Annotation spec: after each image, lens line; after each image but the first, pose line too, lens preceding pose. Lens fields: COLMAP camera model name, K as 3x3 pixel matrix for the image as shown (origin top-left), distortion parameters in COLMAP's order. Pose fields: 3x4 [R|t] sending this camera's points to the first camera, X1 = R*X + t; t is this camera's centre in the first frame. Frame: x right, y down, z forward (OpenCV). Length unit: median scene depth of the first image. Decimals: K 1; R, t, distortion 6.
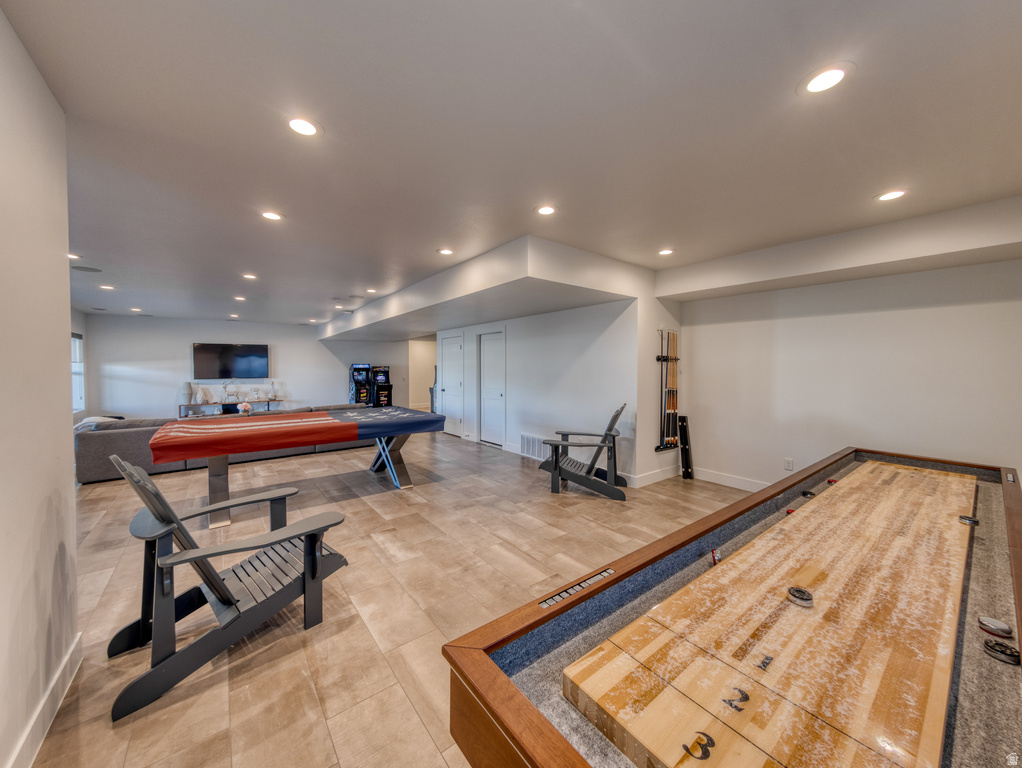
lens RADIAL K [[369.8, 0, 509.3], [0, 369.8, 368.2], [0, 0, 1]] dist [0.002395, 0.000273]
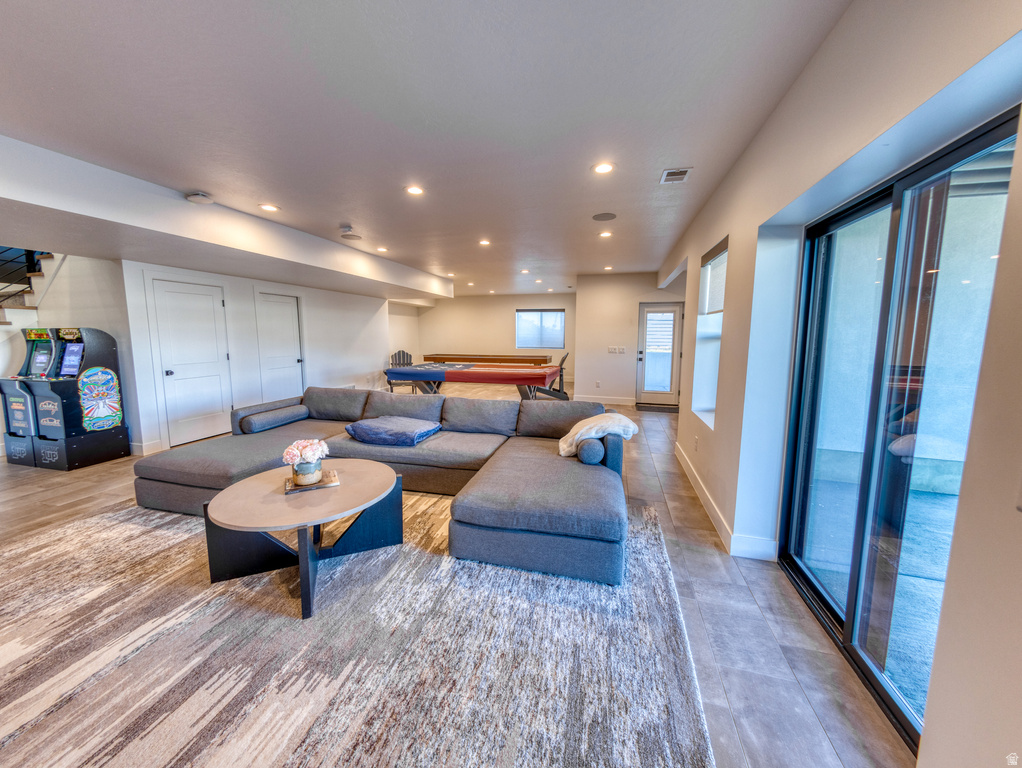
lens RADIAL K [[380.3, 0, 504.9], [0, 380.3, 376.0], [0, 0, 1]] dist [0.002489, 0.000027]
pose [[-0.592597, -0.087345, 0.800749, -1.719730], [-0.001200, 0.994198, 0.107558, 0.006286], [-0.805498, 0.062777, -0.589264, 1.712908]]
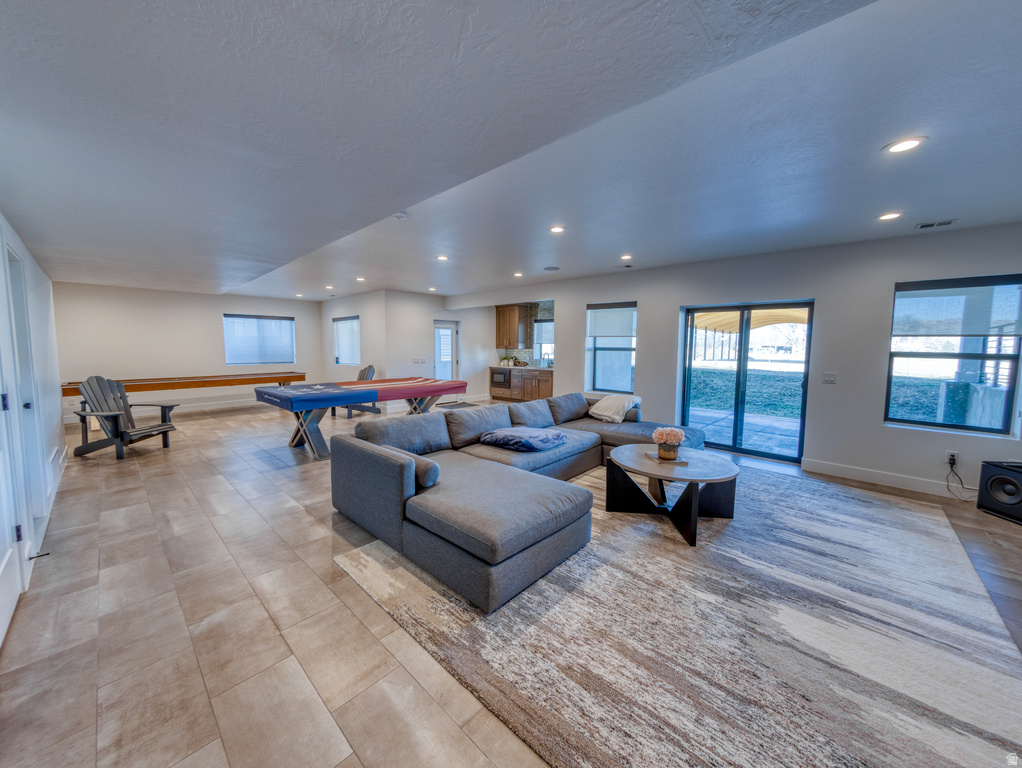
lens RADIAL K [[380.3, 0, 504.9], [0, 380.3, 376.0], [0, 0, 1]] dist [0.002489, 0.000027]
pose [[-0.988356, 0.011000, -0.151760, -0.771817], [-0.001105, 0.996838, 0.079449, -0.001016], [0.152154, 0.078691, -0.985219, 2.262992]]
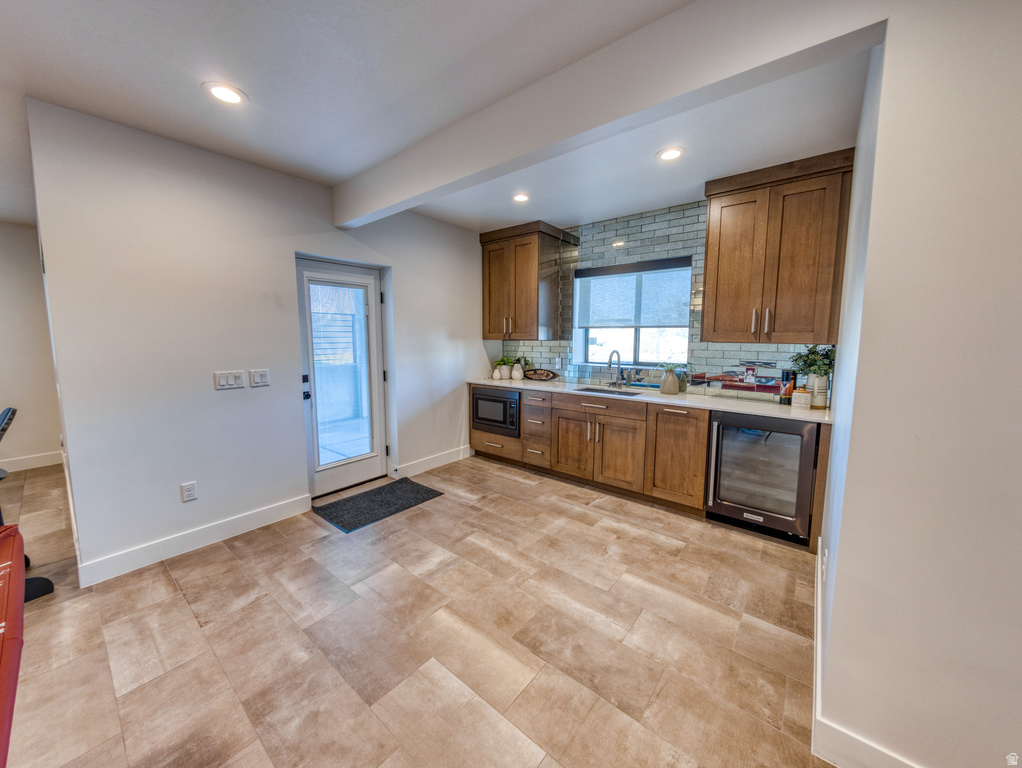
lens RADIAL K [[380.3, 0, 504.9], [0, 380.3, 376.0], [0, 0, 1]] dist [0.002489, 0.000027]
pose [[-0.977193, 0.025383, -0.210830, -0.914731], [0.003386, 0.994566, 0.104048, 0.006769], [0.212326, 0.100961, -0.971969, 0.965881]]
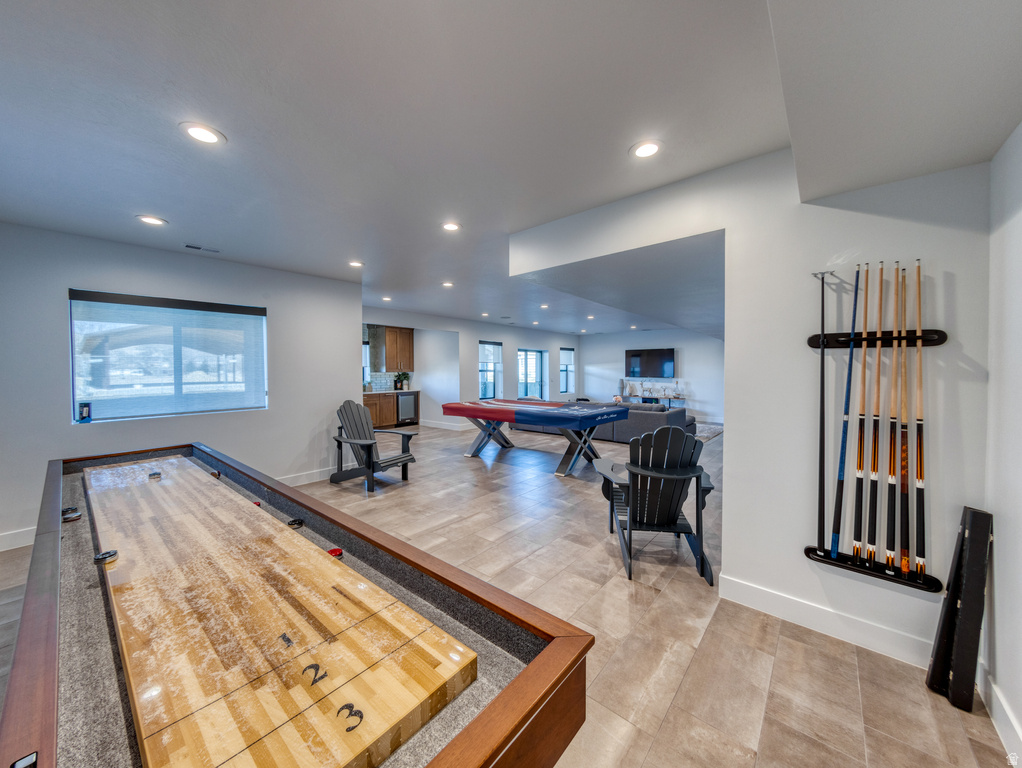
lens RADIAL K [[380.3, 0, 504.9], [0, 380.3, 376.0], [0, 0, 1]] dist [0.002489, 0.000027]
pose [[0.222570, 0.017051, -0.974768, 0.737556], [-0.000801, 0.999850, 0.017307, 0.006198], [0.974916, -0.003071, 0.222550, 0.548714]]
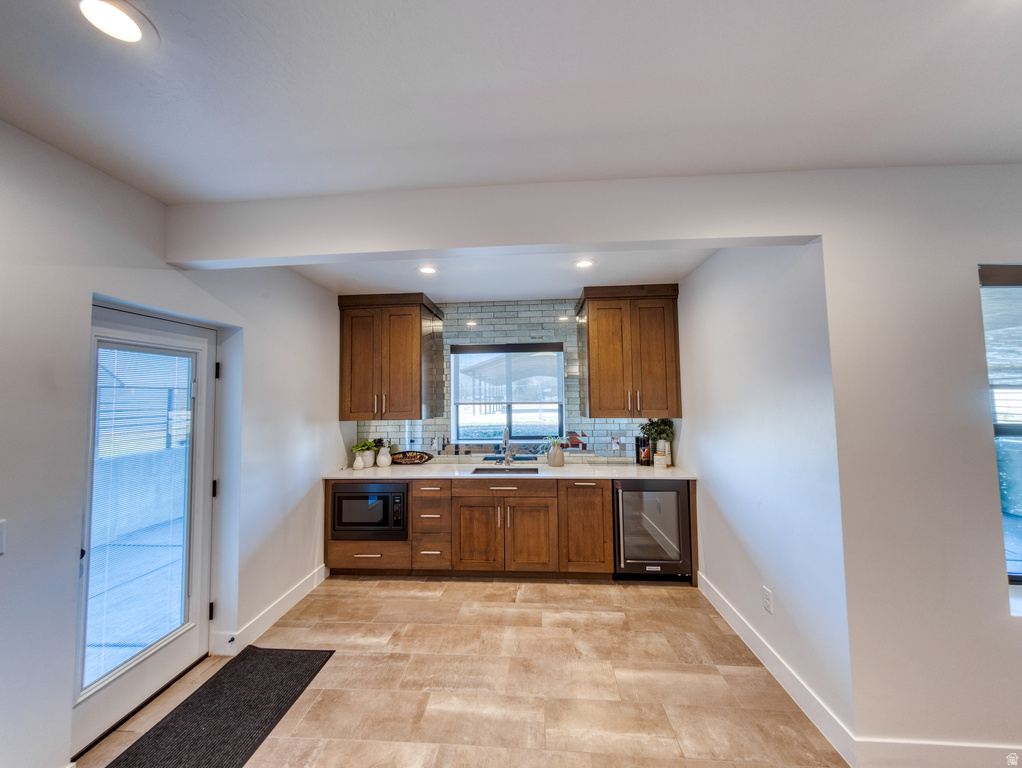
lens RADIAL K [[380.3, 0, 504.9], [0, 380.3, 376.0], [0, 0, 1]] dist [0.002489, 0.000027]
pose [[-0.674554, -0.024585, -0.737816, -0.709034], [0.019825, 0.998482, -0.051396, -0.031516], [0.737960, -0.049297, -0.673042, 0.776431]]
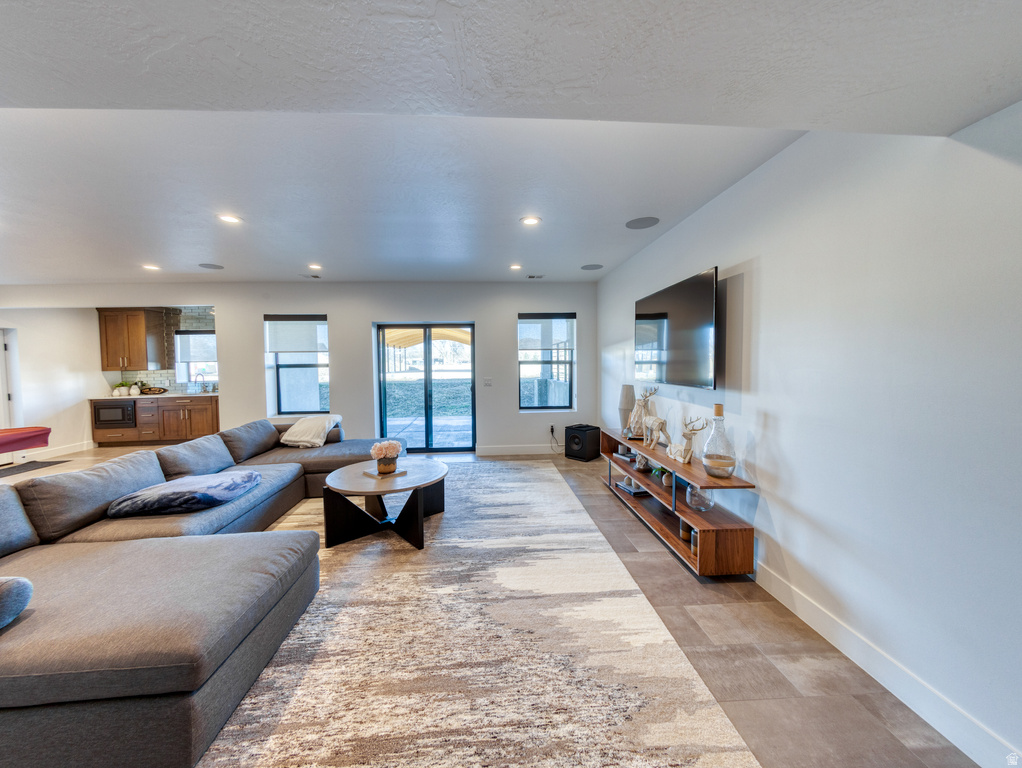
lens RADIAL K [[379.9, 0, 509.2], [0, 379.9, 372.1], [0, 0, 1]] dist [0.001569, 0.000251]
pose [[-0.563839, 0.047066, -0.824543, -0.728138], [0.024504, 0.998889, 0.040261, -0.002284], [0.825521, 0.002496, -0.564366, 2.214899]]
